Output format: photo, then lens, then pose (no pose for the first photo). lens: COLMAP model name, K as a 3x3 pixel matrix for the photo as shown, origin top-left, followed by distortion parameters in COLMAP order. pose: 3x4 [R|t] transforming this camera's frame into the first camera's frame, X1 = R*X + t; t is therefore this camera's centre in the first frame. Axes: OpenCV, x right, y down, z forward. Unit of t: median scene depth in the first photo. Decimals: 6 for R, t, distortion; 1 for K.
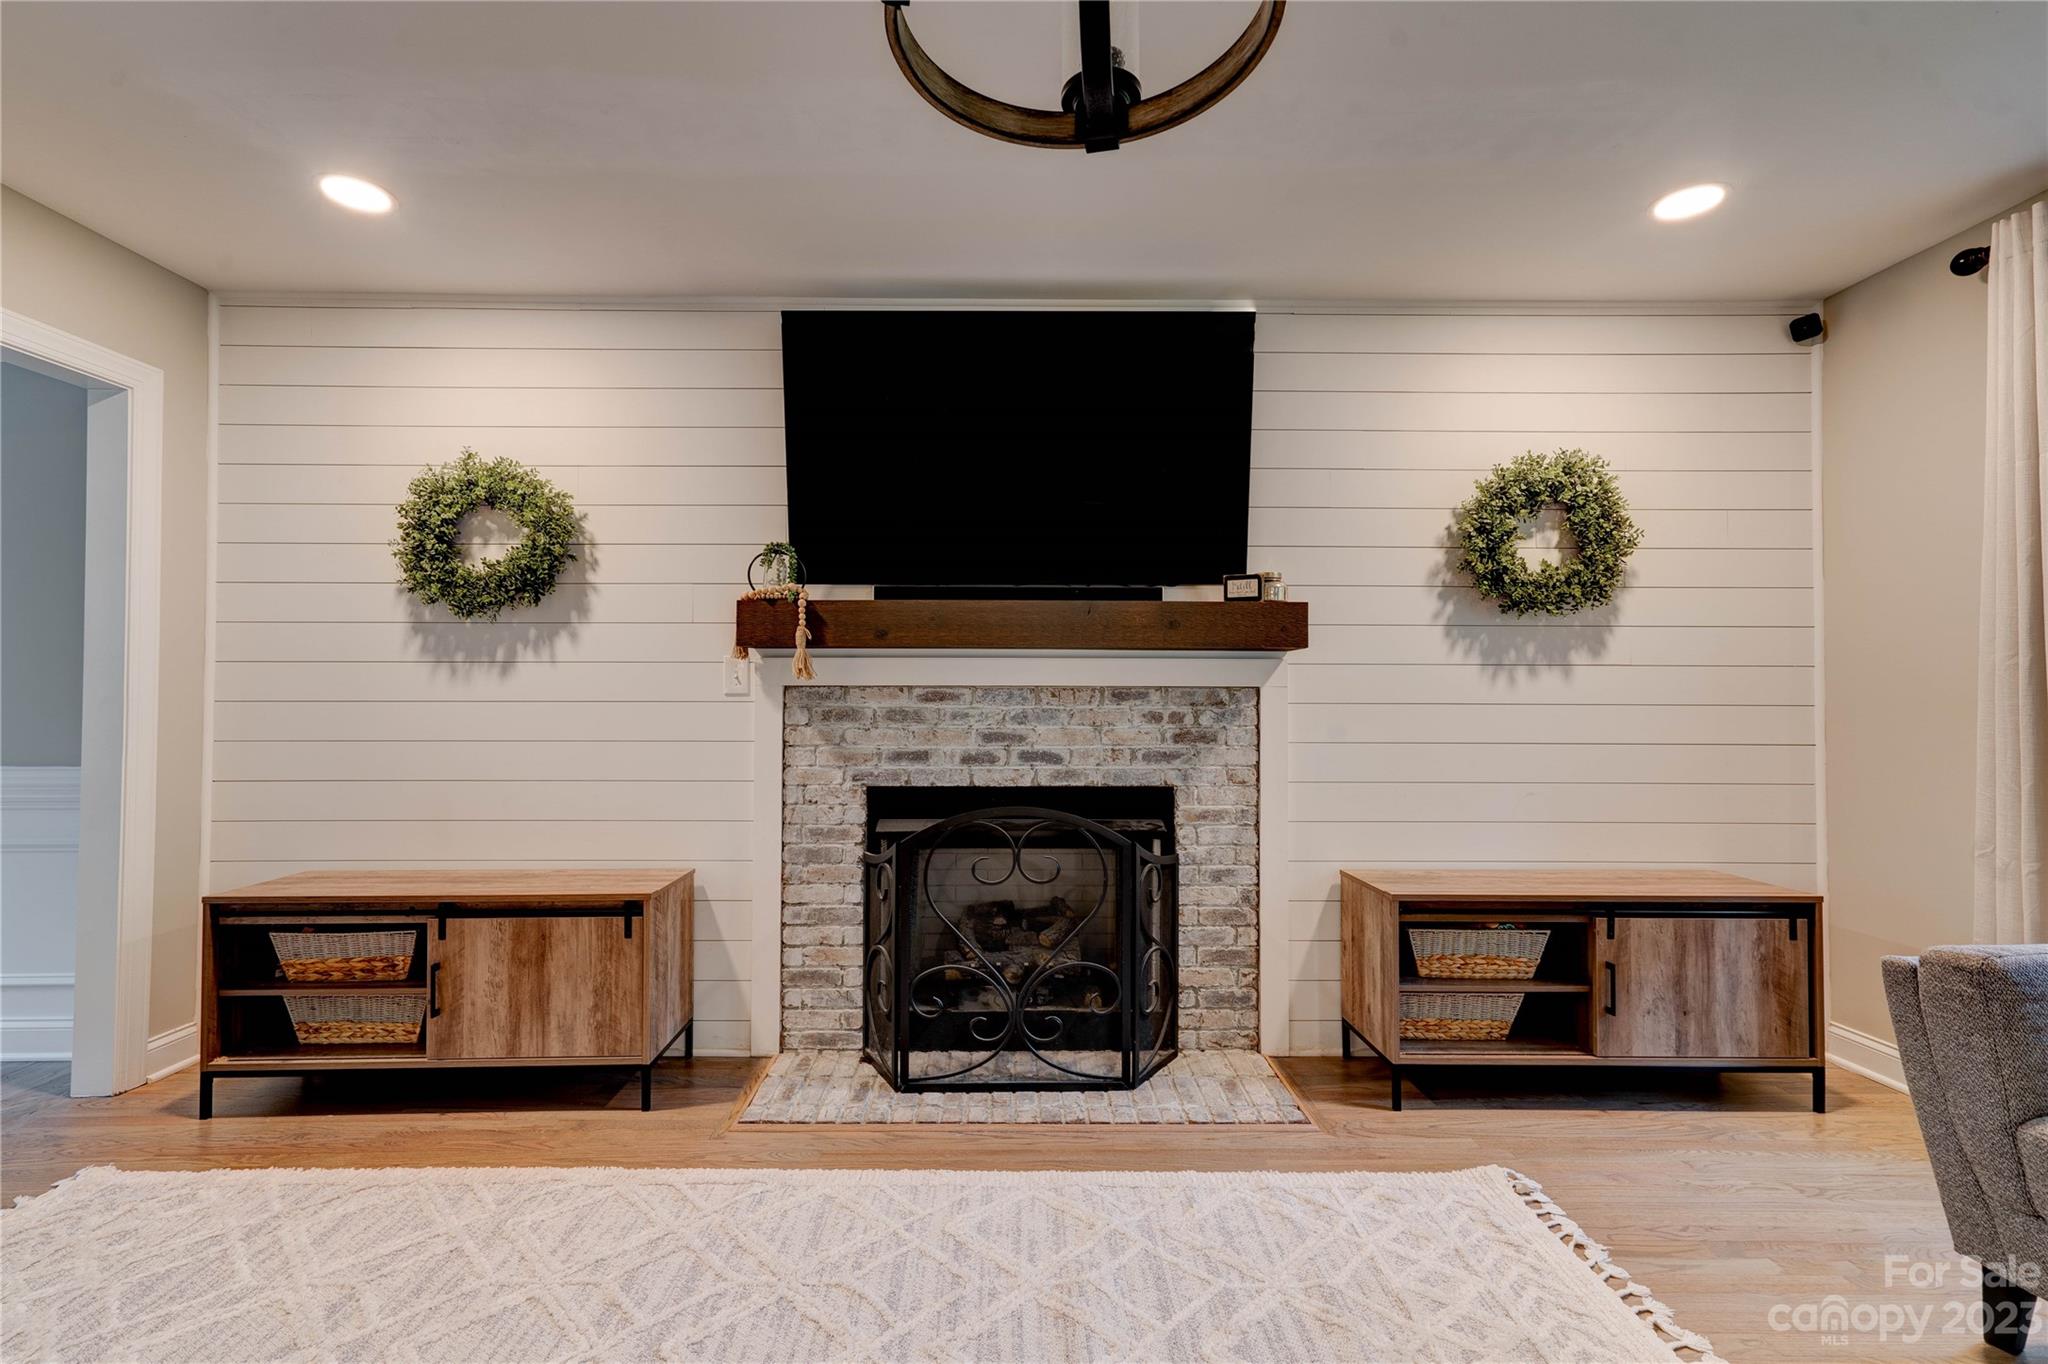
lens RADIAL K [[939.6, 0, 1005.4], [0, 939.6, 680.1], [0, 0, 1]] dist [-0.001885, 0.009693]
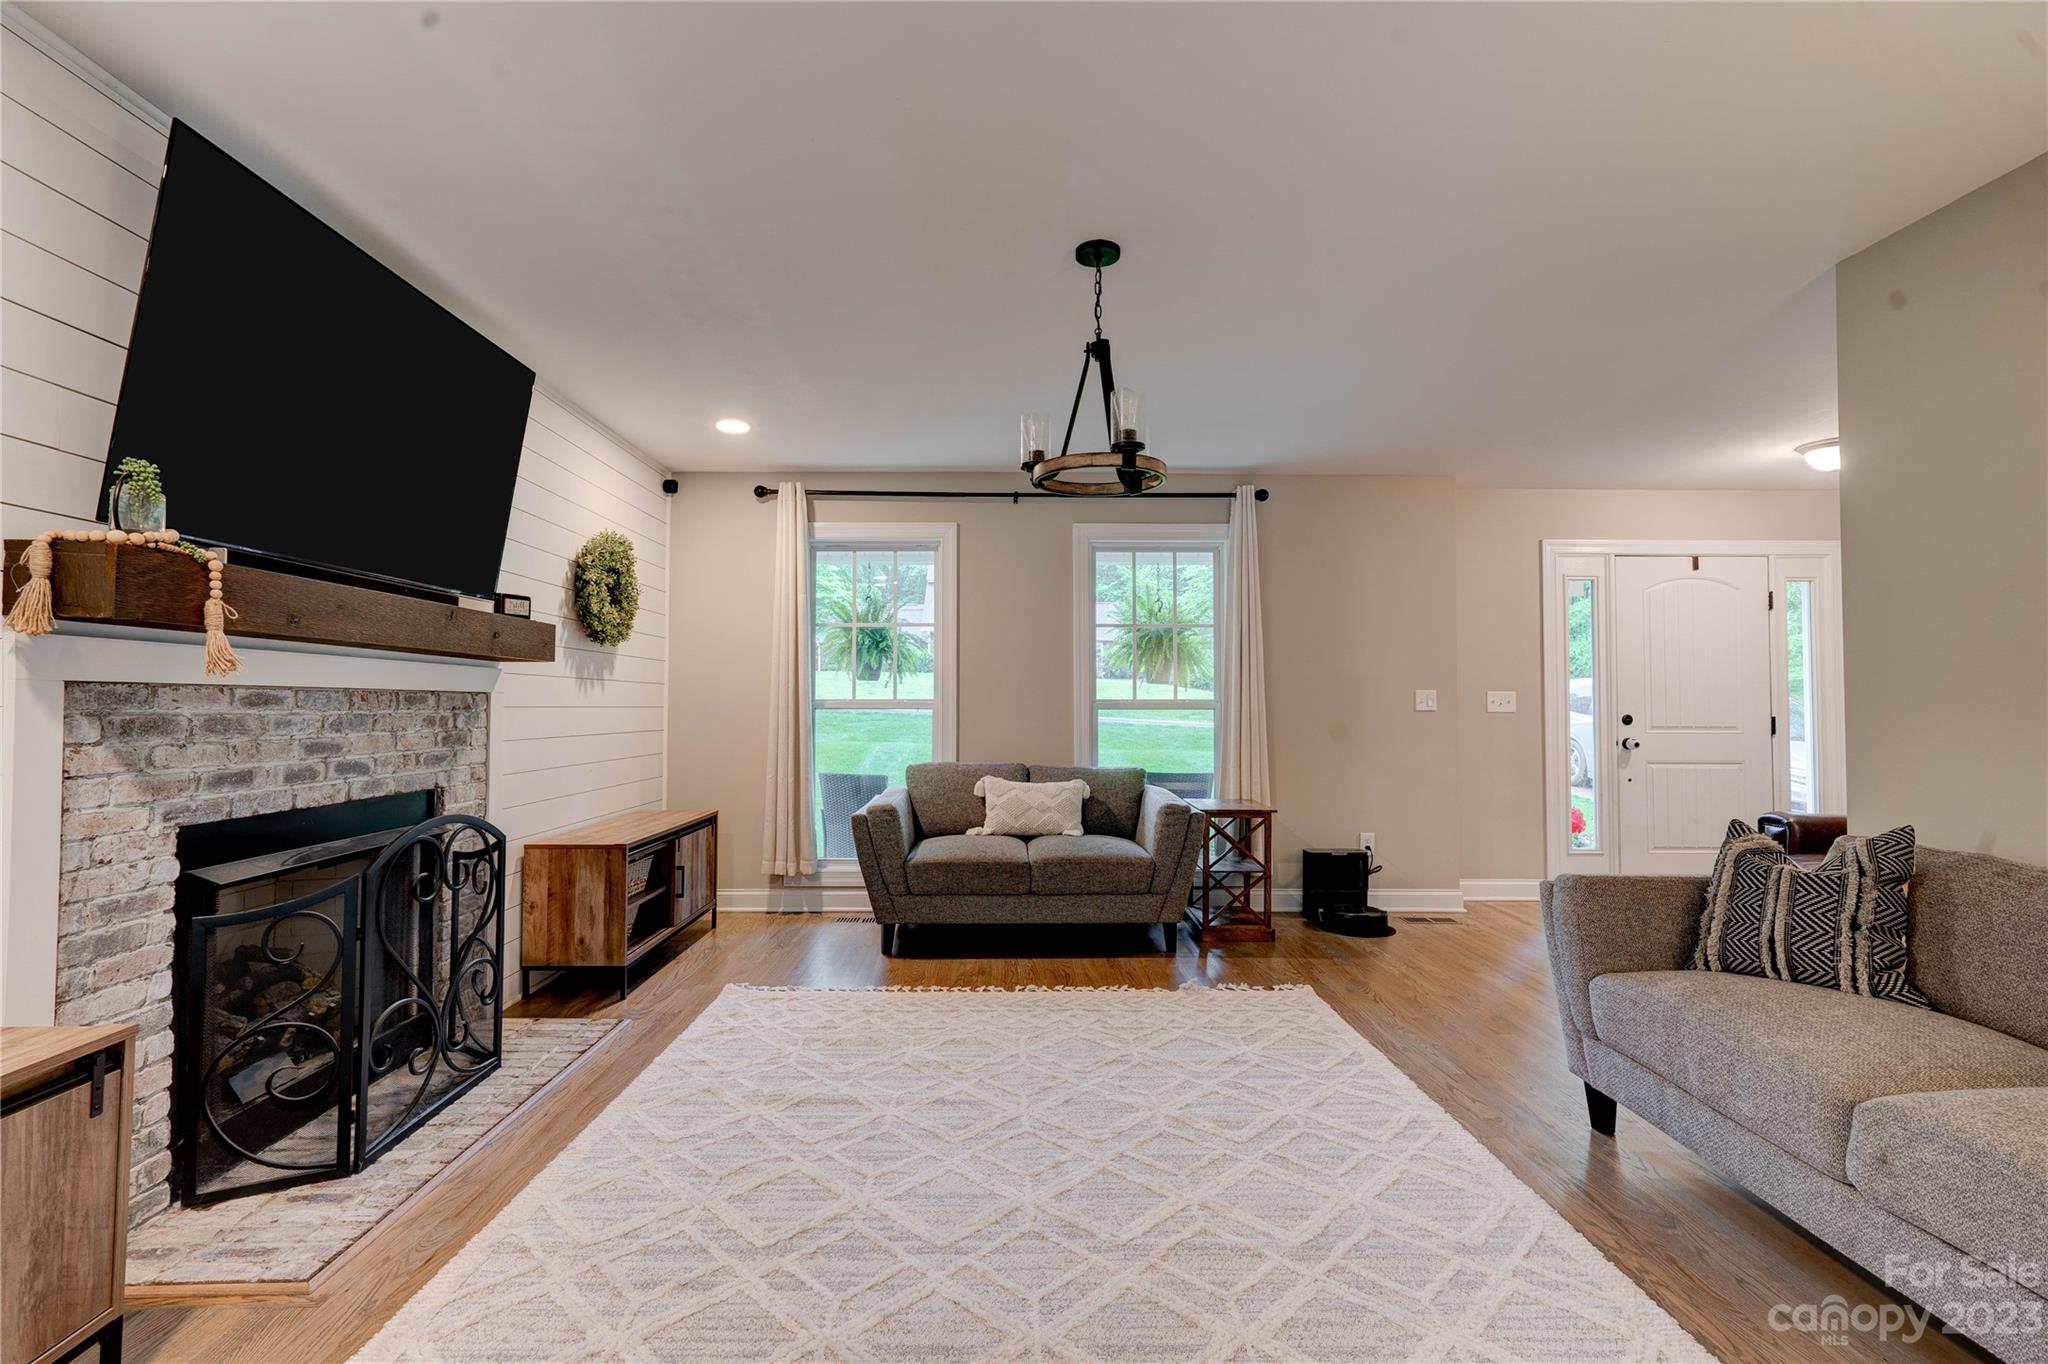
lens RADIAL K [[939.6, 0, 1005.4], [0, 939.6, 680.1], [0, 0, 1]] dist [-0.001885, 0.009693]
pose [[0.003106, 0.025983, 0.999658, -0.854891], [-0.023184, 0.999396, -0.025904, 0.007302], [-0.999726, -0.023096, 0.003707, 0.382153]]
